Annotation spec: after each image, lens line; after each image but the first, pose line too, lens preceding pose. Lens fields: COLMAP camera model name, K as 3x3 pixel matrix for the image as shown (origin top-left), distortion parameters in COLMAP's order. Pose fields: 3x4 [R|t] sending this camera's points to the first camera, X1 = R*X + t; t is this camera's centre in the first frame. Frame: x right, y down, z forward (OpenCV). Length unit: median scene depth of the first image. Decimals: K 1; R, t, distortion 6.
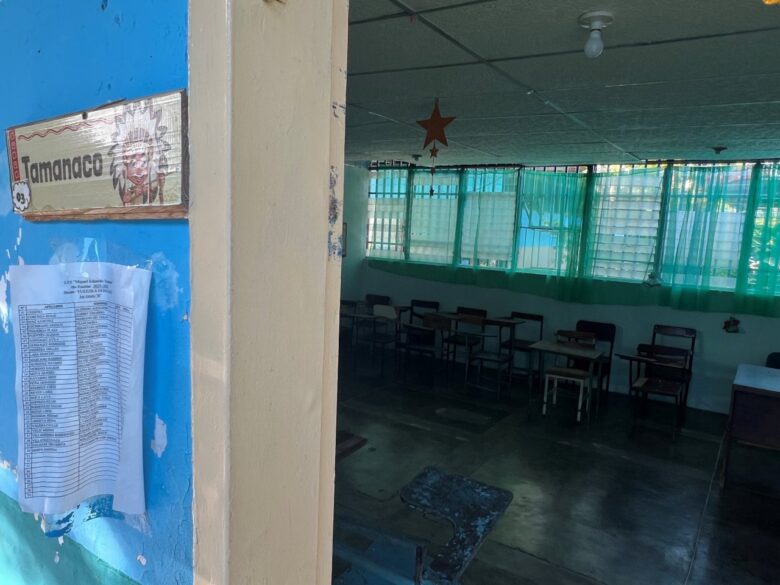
lens RADIAL K [[546.7, 0, 387.8], [0, 546.7, 294.1], [0, 0, 1]] dist [0.001205, 0.000922]
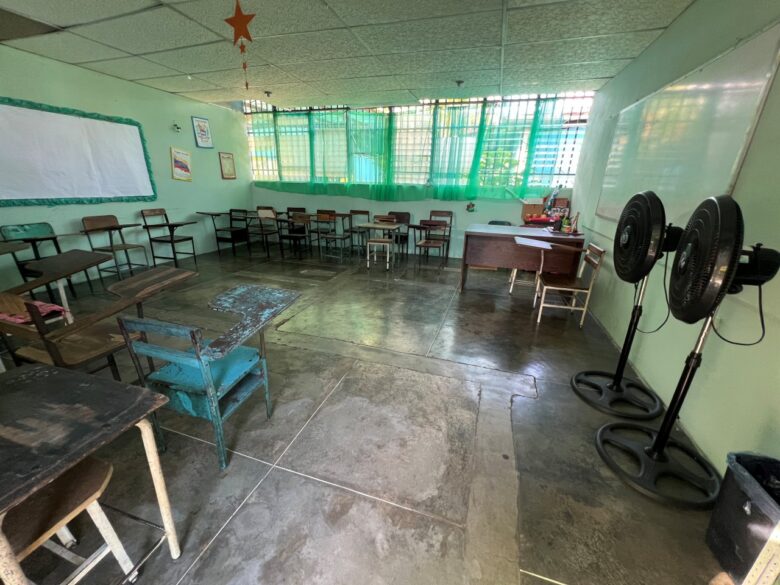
lens RADIAL K [[312.2, 0, 390.3], [0, 312.2, 290.2], [0, 0, 1]] dist [-0.001147, -0.000131]
pose [[0.959036, -0.112861, 0.259832, 0.078839], [0.053968, 0.973202, 0.223528, 0.064805], [-0.278097, -0.200348, 0.939427, 0.068999]]
